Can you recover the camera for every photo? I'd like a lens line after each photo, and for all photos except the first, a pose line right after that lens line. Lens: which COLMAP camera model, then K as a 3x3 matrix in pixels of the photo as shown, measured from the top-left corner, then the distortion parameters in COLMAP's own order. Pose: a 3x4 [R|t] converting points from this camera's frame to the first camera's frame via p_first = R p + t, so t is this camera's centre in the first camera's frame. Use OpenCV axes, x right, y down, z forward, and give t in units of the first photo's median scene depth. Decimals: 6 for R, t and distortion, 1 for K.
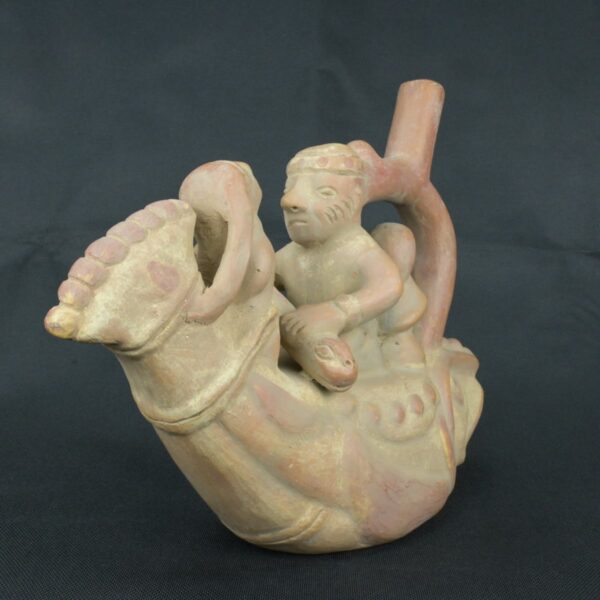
lens RADIAL K [[716.7, 0, 299.5], [0, 716.7, 296.1], [0, 0, 1]] dist [-0.000480, 0.000000]
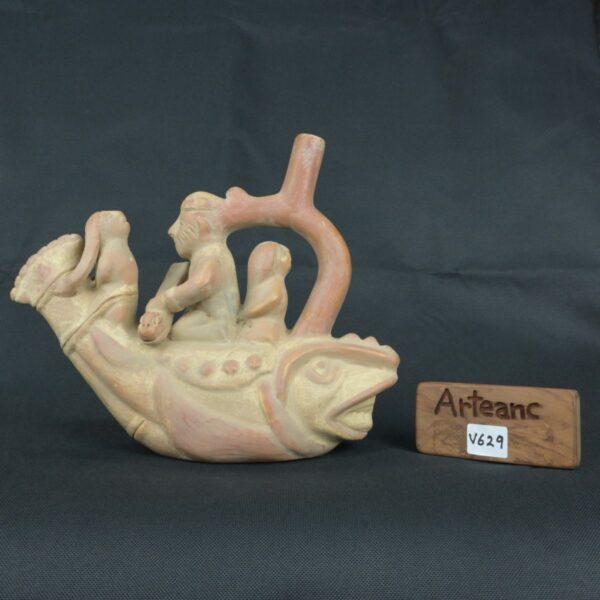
lens RADIAL K [[614.5, 0, 299.7], [0, 614.5, 299.5], [0, 0, 1]] dist [0.010225, 0.000000]
pose [[0.654352, -0.022389, -0.755858, 1.344206], [-0.055037, 0.995501, -0.077133, 0.123000], [0.754184, 0.092072, 0.650176, 0.364922]]
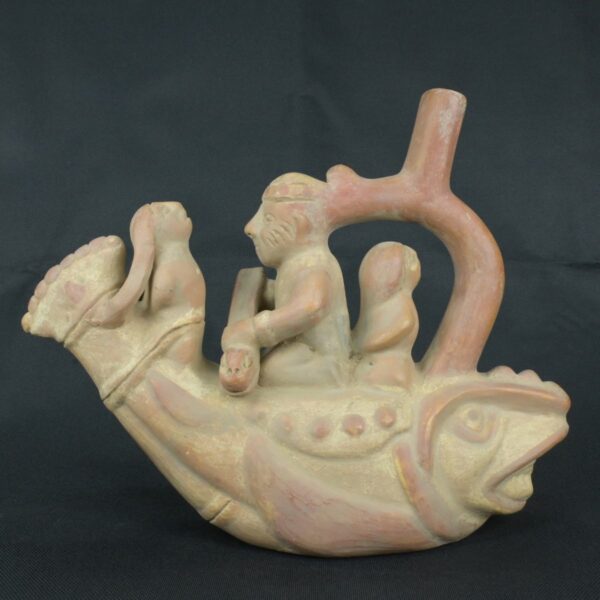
lens RADIAL K [[716.7, 0, 301.1], [0, 716.7, 302.3], [0, 0, 1]] dist [-0.000480, 0.000000]
pose [[0.690481, 0.002800, -0.723345, 0.960389], [-0.031969, 0.999134, -0.026649, 0.013452], [0.722643, 0.041525, 0.689973, 0.303524]]
